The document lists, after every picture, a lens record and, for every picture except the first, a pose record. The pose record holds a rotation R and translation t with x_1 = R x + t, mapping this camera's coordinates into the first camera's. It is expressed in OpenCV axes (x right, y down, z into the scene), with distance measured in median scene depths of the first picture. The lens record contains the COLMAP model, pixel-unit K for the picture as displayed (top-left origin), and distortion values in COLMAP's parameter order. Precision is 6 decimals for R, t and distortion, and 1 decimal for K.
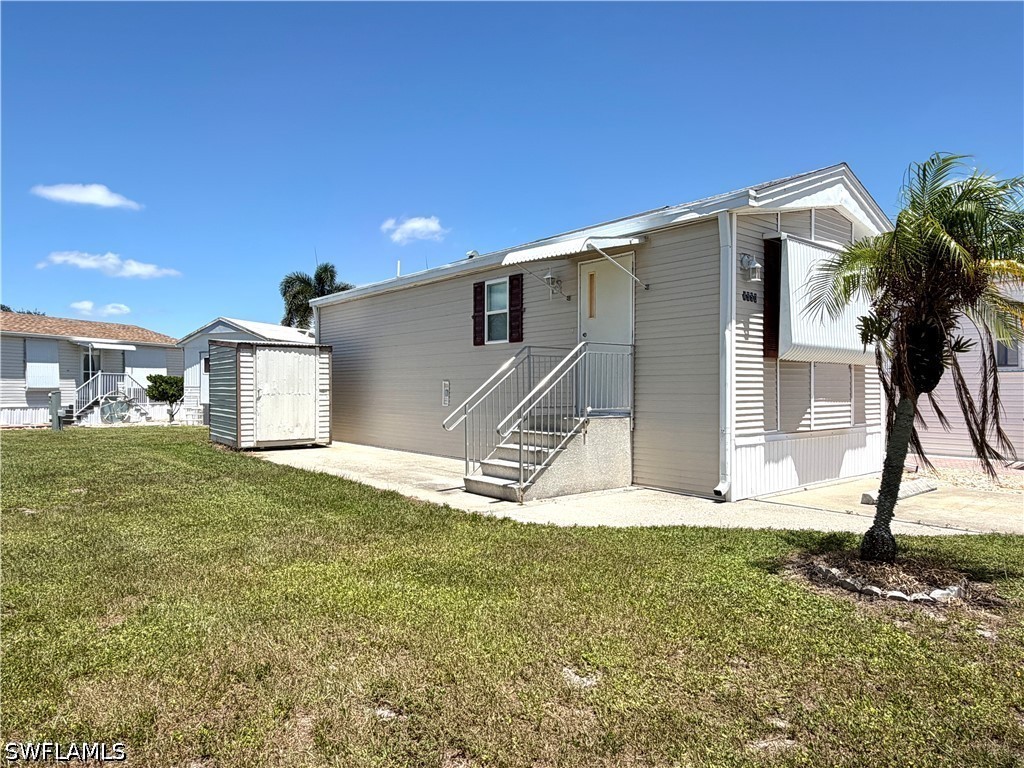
lens RADIAL K [[659.1, 0, 513.1], [0, 659.1, 381.3], [0, 0, 1]] dist [-0.003093, -0.001894]
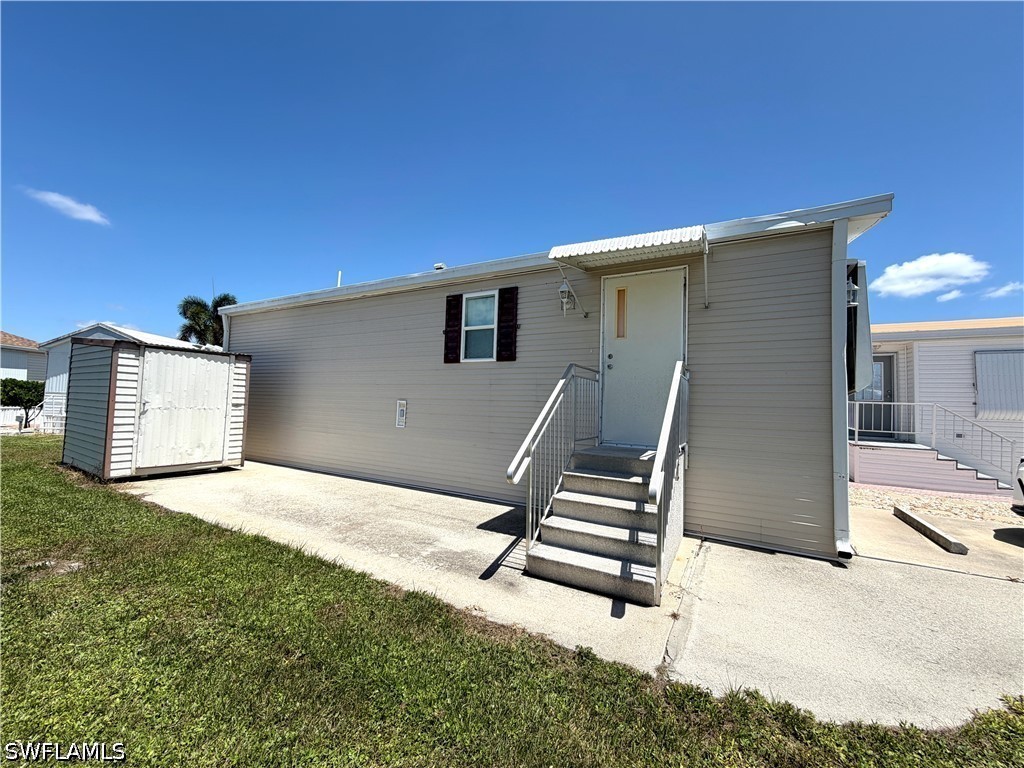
lens RADIAL K [[405.9, 0, 511.6], [0, 405.9, 383.3], [0, 0, 1]] dist [-0.000907, 0.000792]
pose [[0.931964, 0.050333, 0.359040, -0.174017], [-0.035740, 0.998247, -0.047171, -0.002802], [-0.360785, 0.031130, 0.932129, 0.443461]]
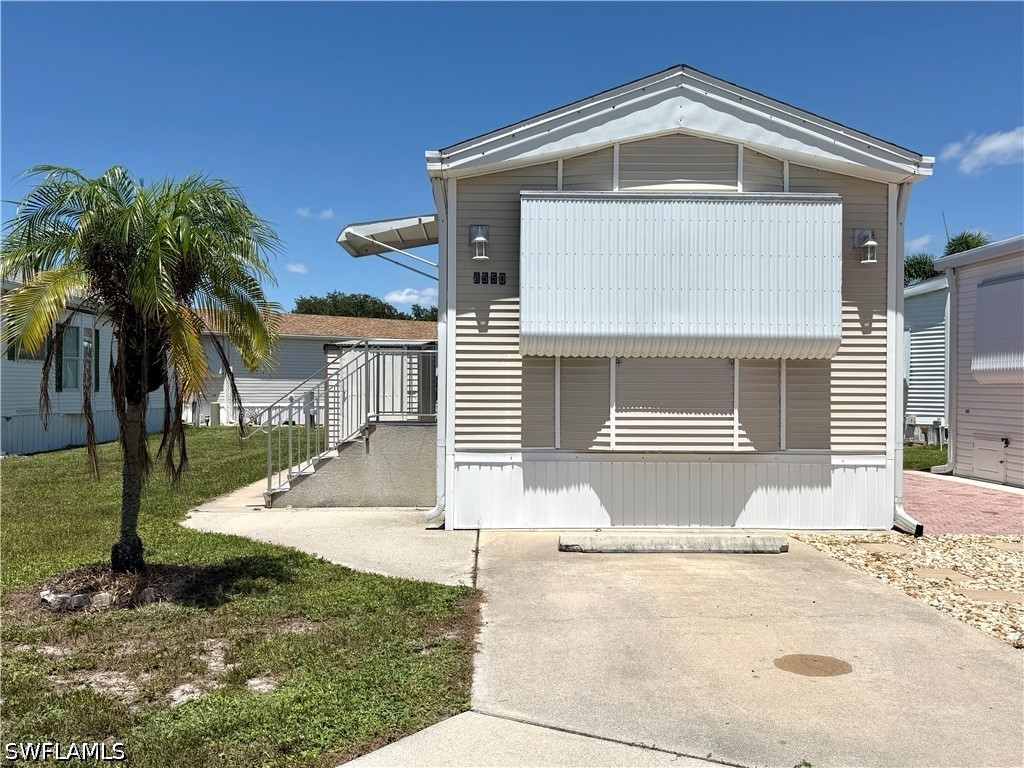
lens RADIAL K [[850.1, 0, 511.1], [0, 850.1, 386.8], [0, 0, 1]] dist [0.082459, -0.003171]
pose [[0.795362, 0.002927, -0.606128, 0.697785], [0.001328, 0.999978, 0.006571, -0.002131], [0.606134, -0.006031, 0.795340, 0.134390]]
